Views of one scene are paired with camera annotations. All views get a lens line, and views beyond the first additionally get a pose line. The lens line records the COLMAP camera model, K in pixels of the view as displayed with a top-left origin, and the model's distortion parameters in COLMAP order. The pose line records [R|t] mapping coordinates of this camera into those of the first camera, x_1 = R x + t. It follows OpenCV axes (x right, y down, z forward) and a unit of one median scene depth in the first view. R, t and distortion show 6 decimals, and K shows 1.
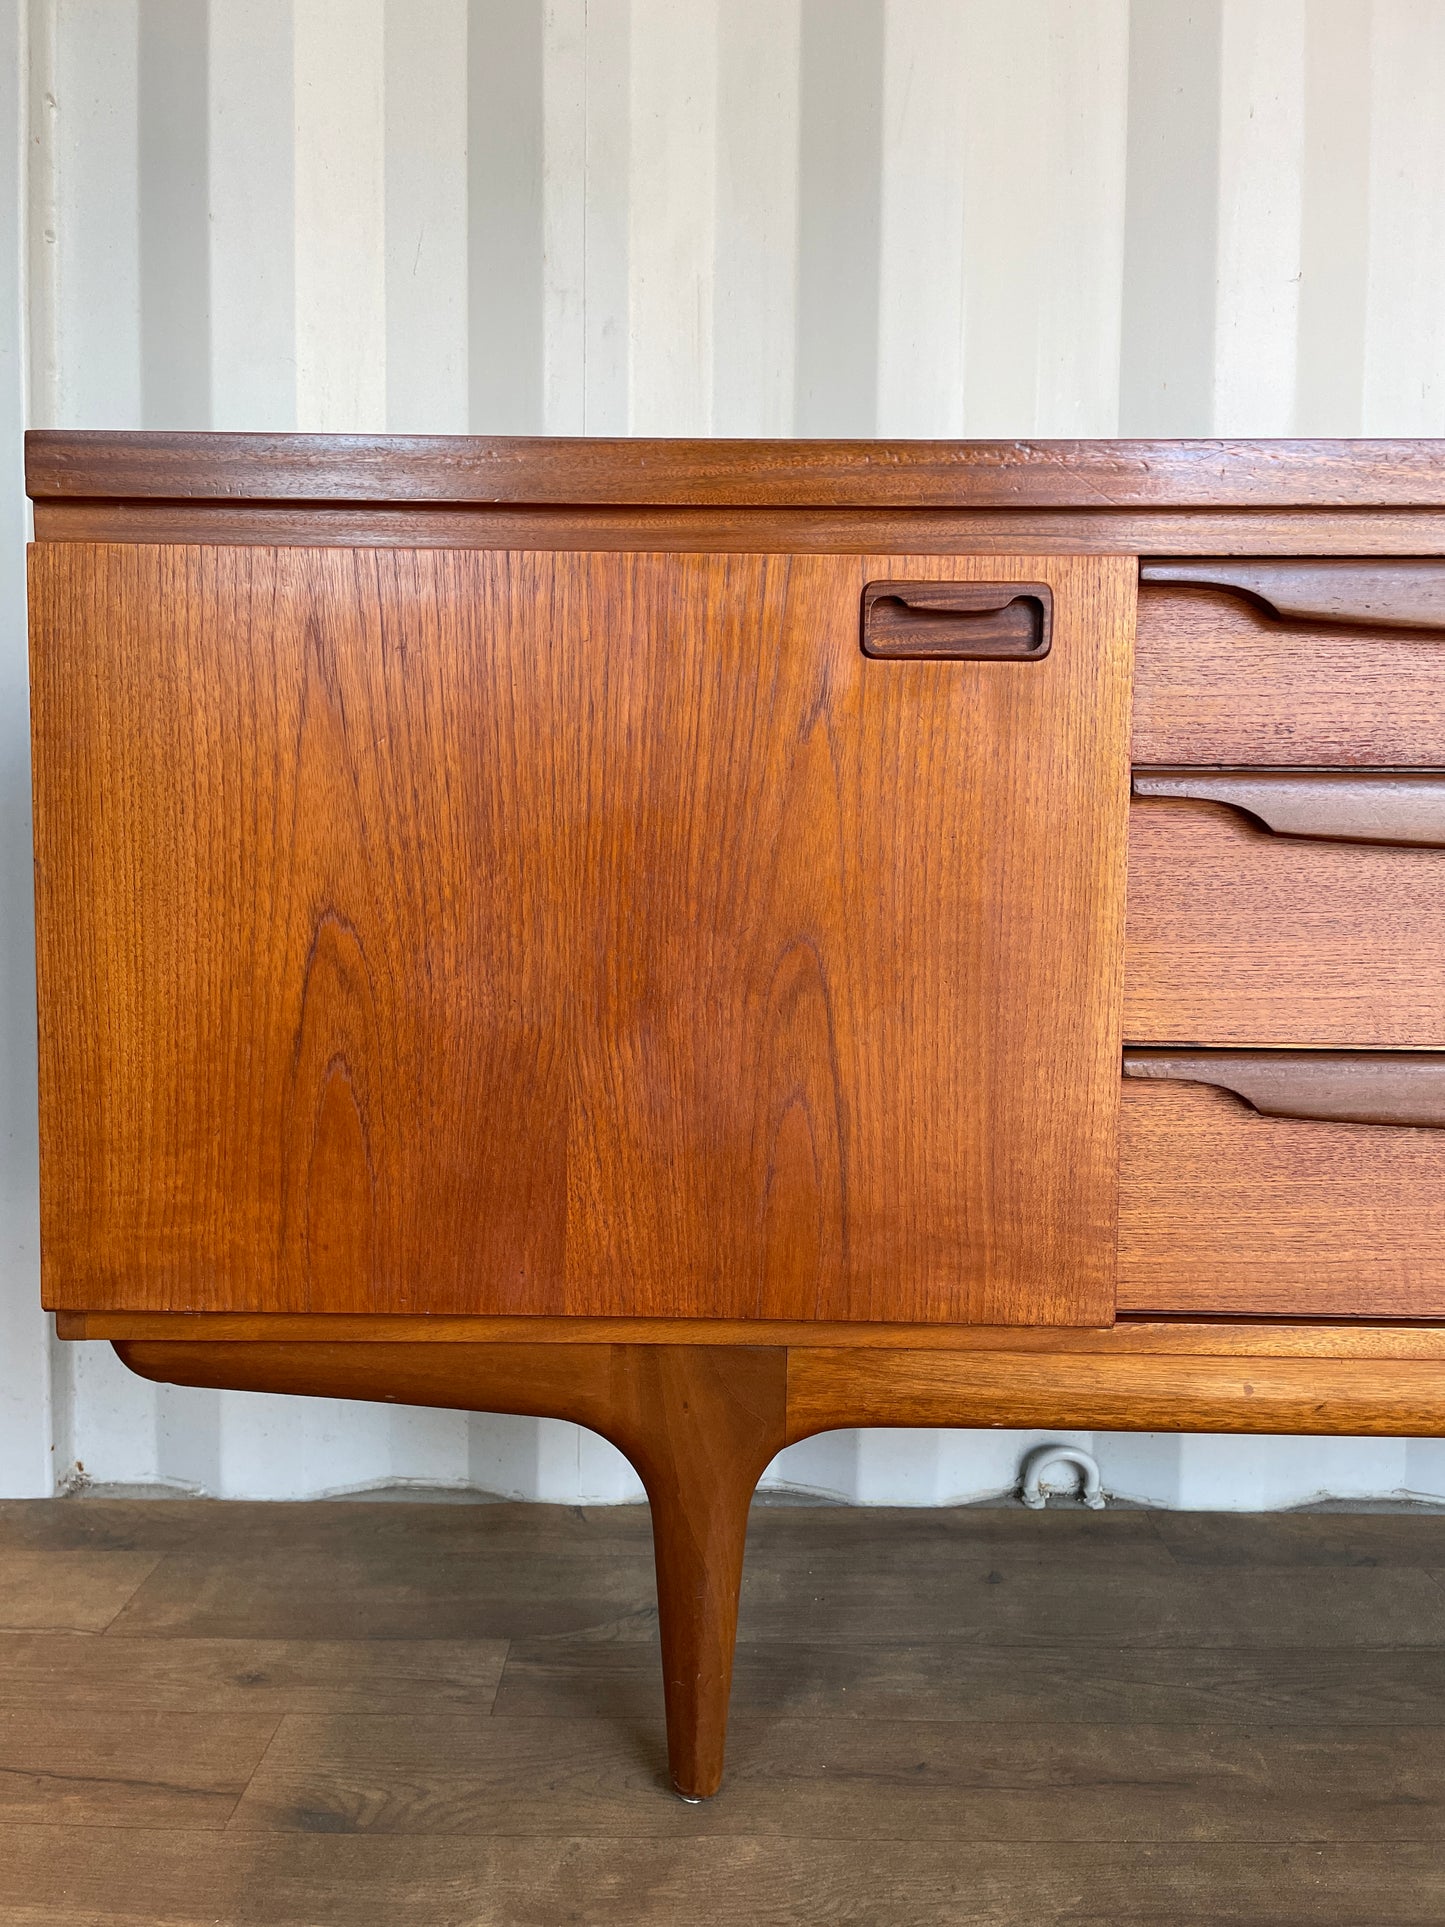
lens RADIAL K [[1586.2, 0, 722.3], [0, 1586.2, 955.4], [0, 0, 1]] dist [0.012718, -0.000792]
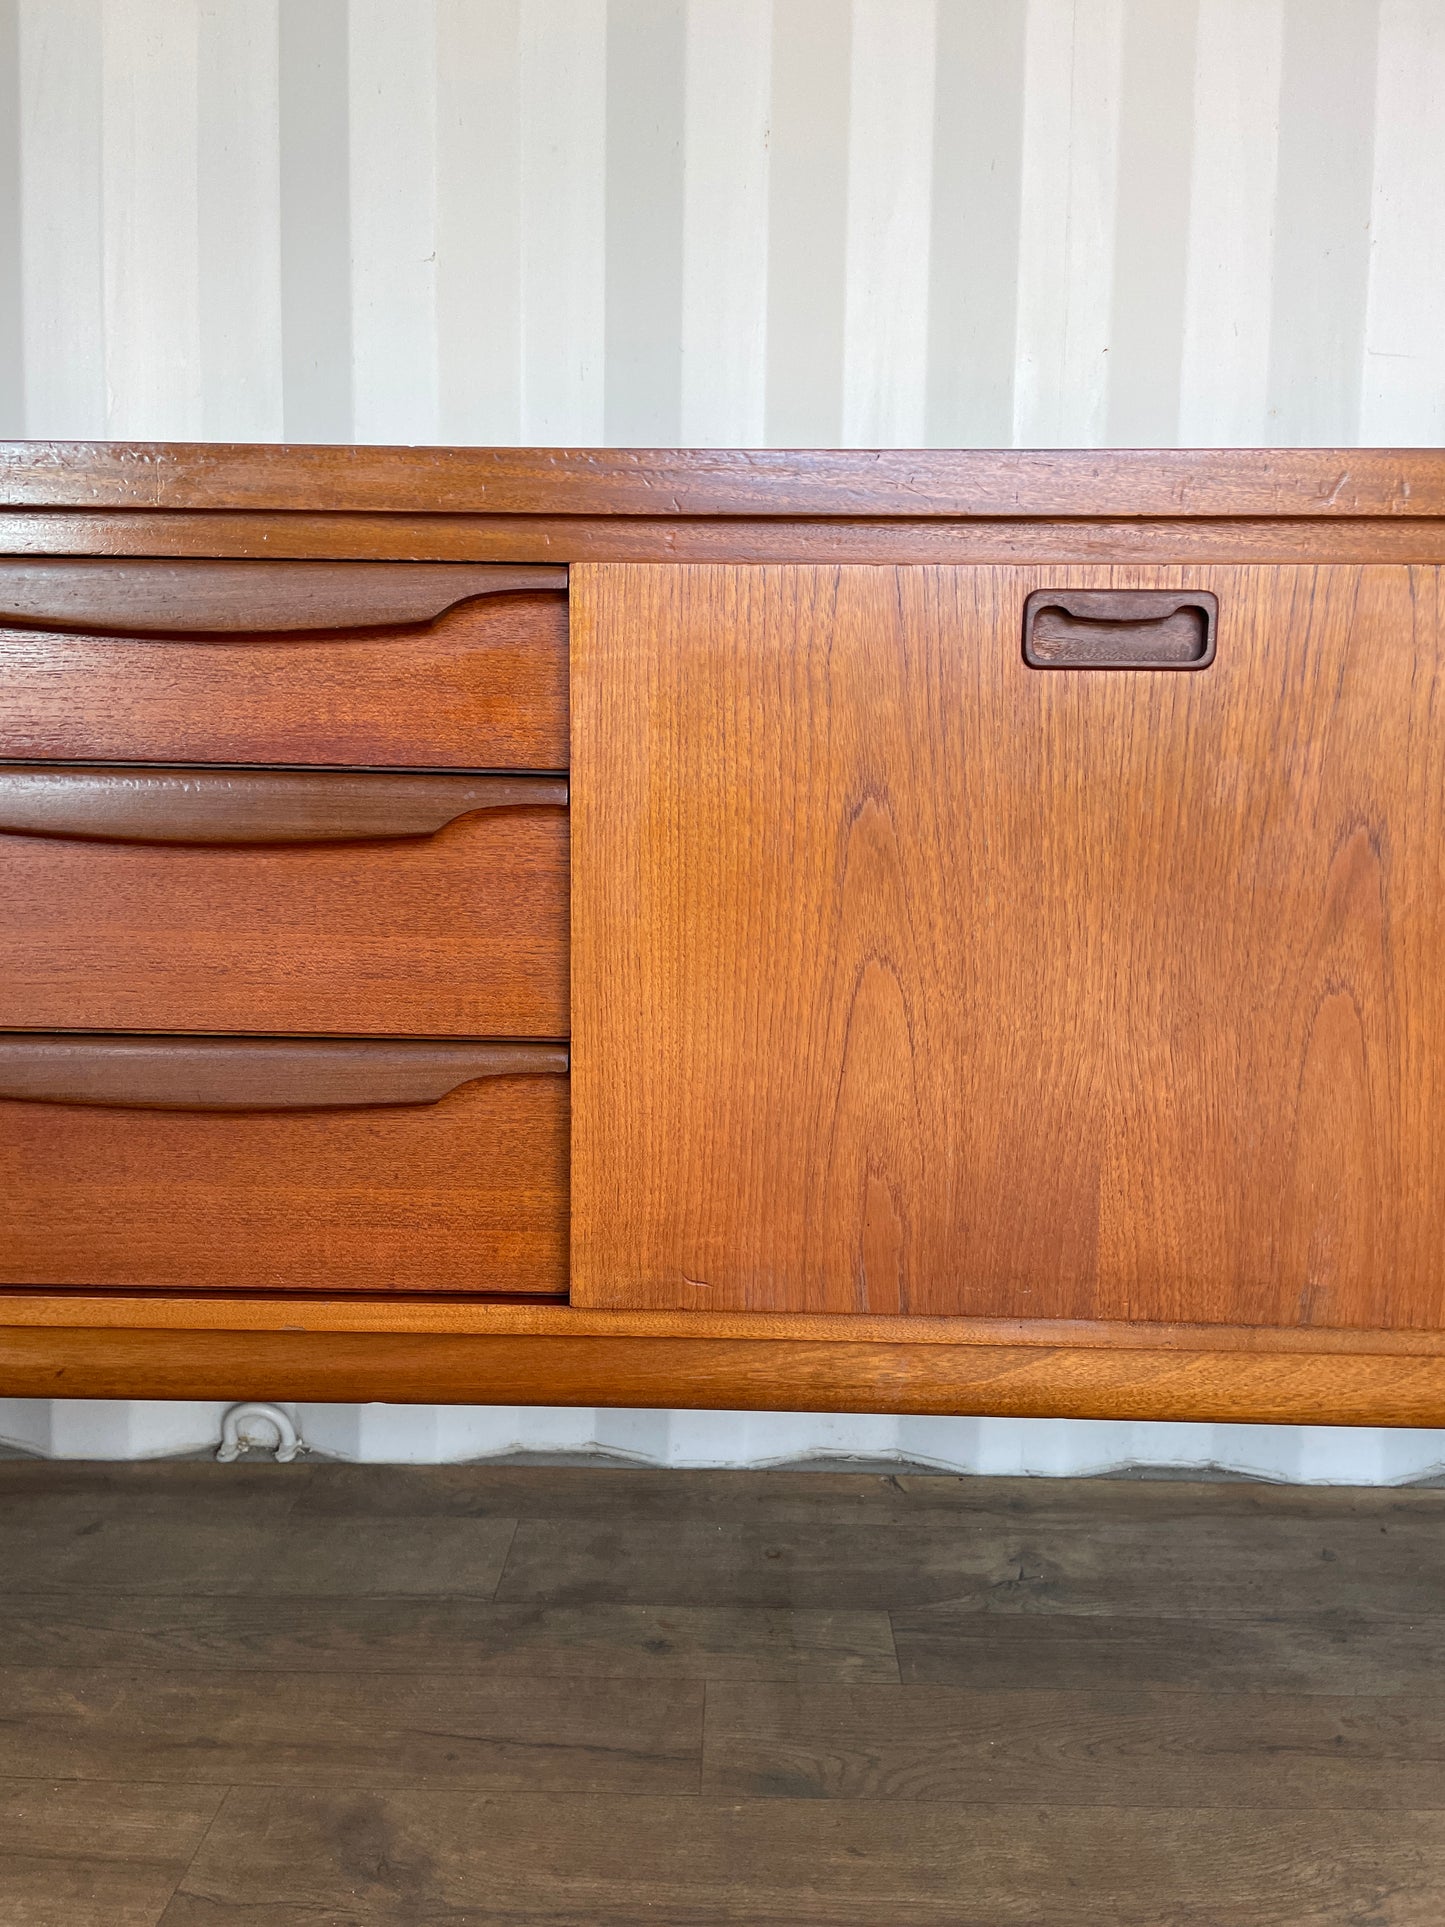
lens RADIAL K [[1466.4, 0, 712.6], [0, 1466.4, 972.9], [0, 0, 1]] dist [0.099334, -0.139670]
pose [[0.999957, 0.005173, -0.007736, 0.733654], [-0.004982, 0.999687, 0.024537, -0.005023], [0.007860, -0.024497, 0.999669, 0.026006]]
